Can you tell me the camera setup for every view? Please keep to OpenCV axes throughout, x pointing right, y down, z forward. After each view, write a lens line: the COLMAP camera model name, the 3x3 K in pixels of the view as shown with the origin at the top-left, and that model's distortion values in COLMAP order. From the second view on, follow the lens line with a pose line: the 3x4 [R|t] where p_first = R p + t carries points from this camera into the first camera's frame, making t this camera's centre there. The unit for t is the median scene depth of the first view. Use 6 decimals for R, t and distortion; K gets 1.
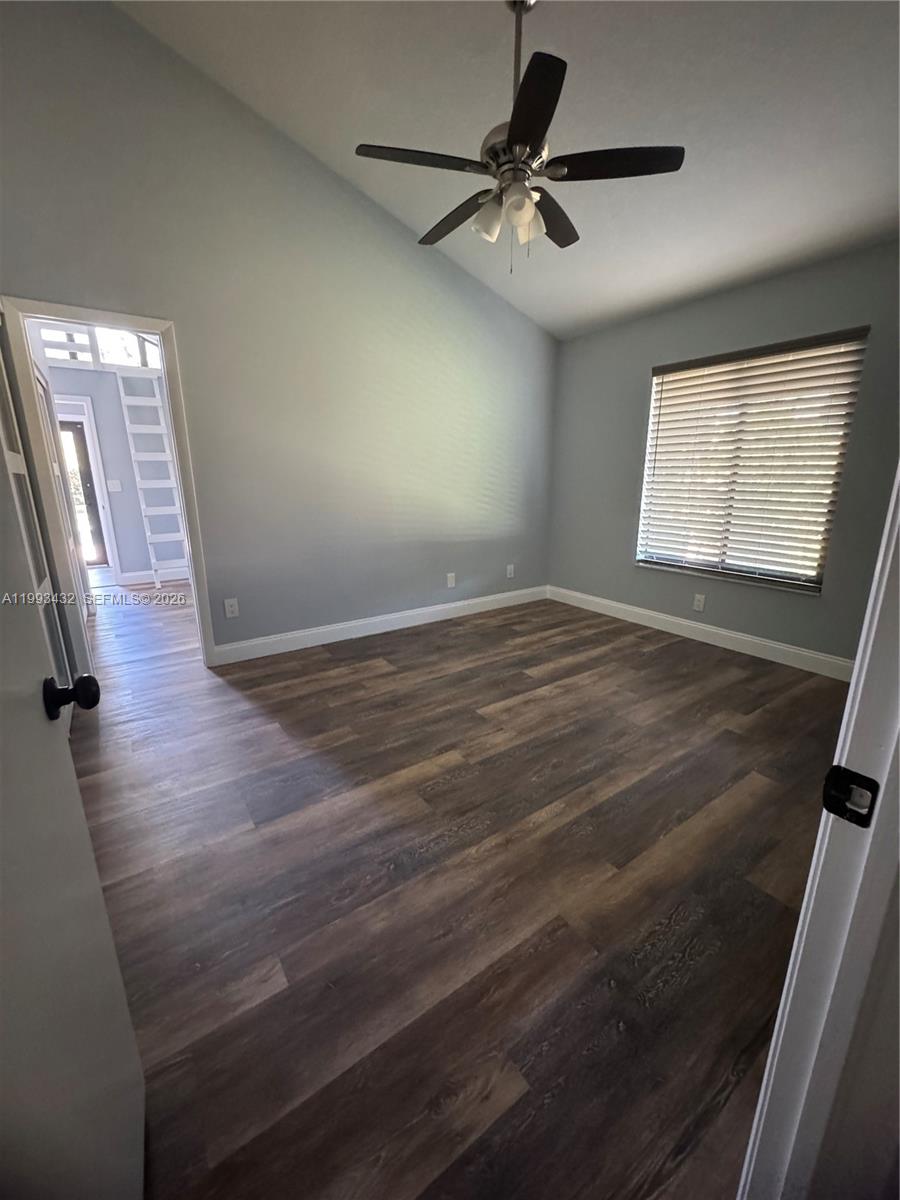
lens RADIAL K [[477.3, 0, 451.6], [0, 477.3, 598.0], [0, 0, 1]] dist [-0.001263, -0.000087]
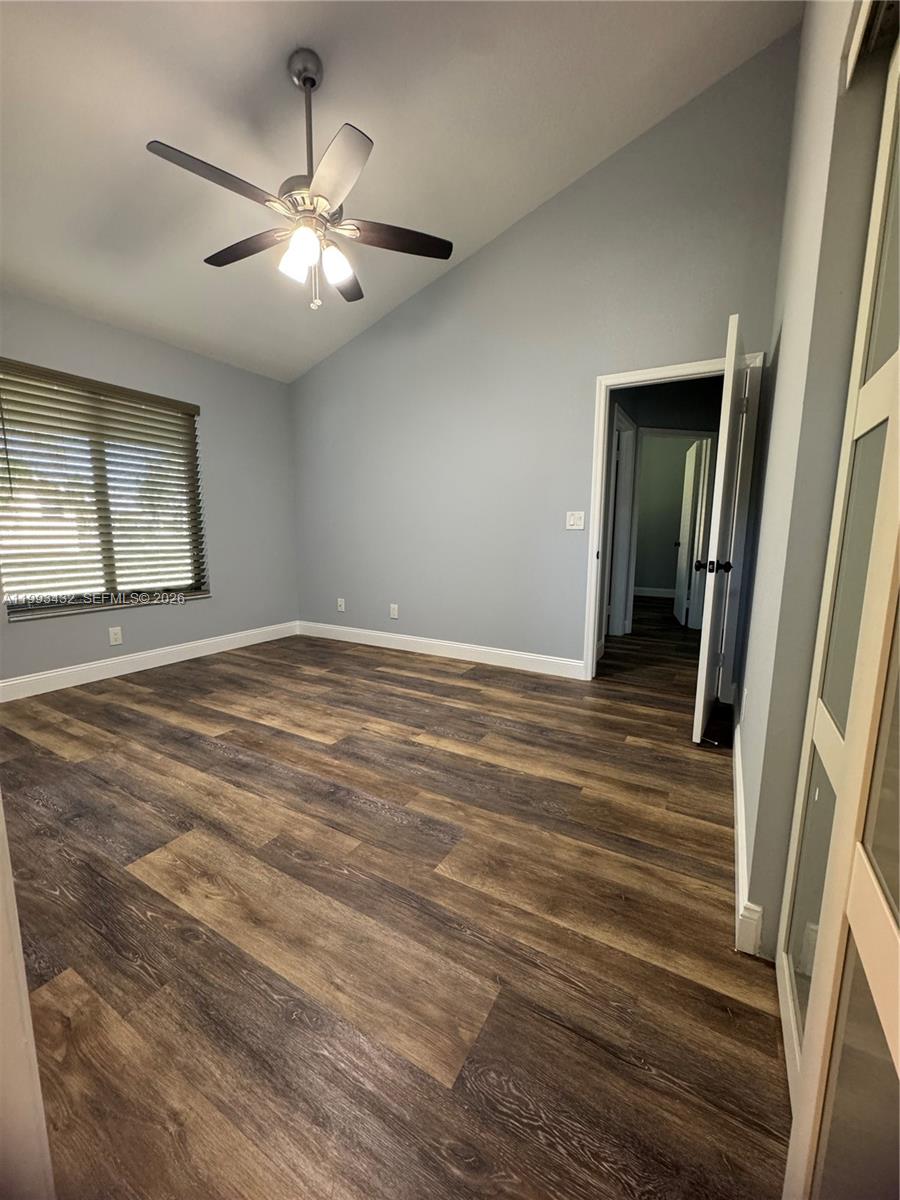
lens RADIAL K [[477.3, 0, 451.6], [0, 477.3, 598.0], [0, 0, 1]] dist [-0.001263, -0.000087]
pose [[-0.423429, -0.133626, 0.896020, -0.761772], [0.213807, 0.946382, 0.242175, -0.187612], [-0.880338, 0.294119, -0.372155, 0.953952]]
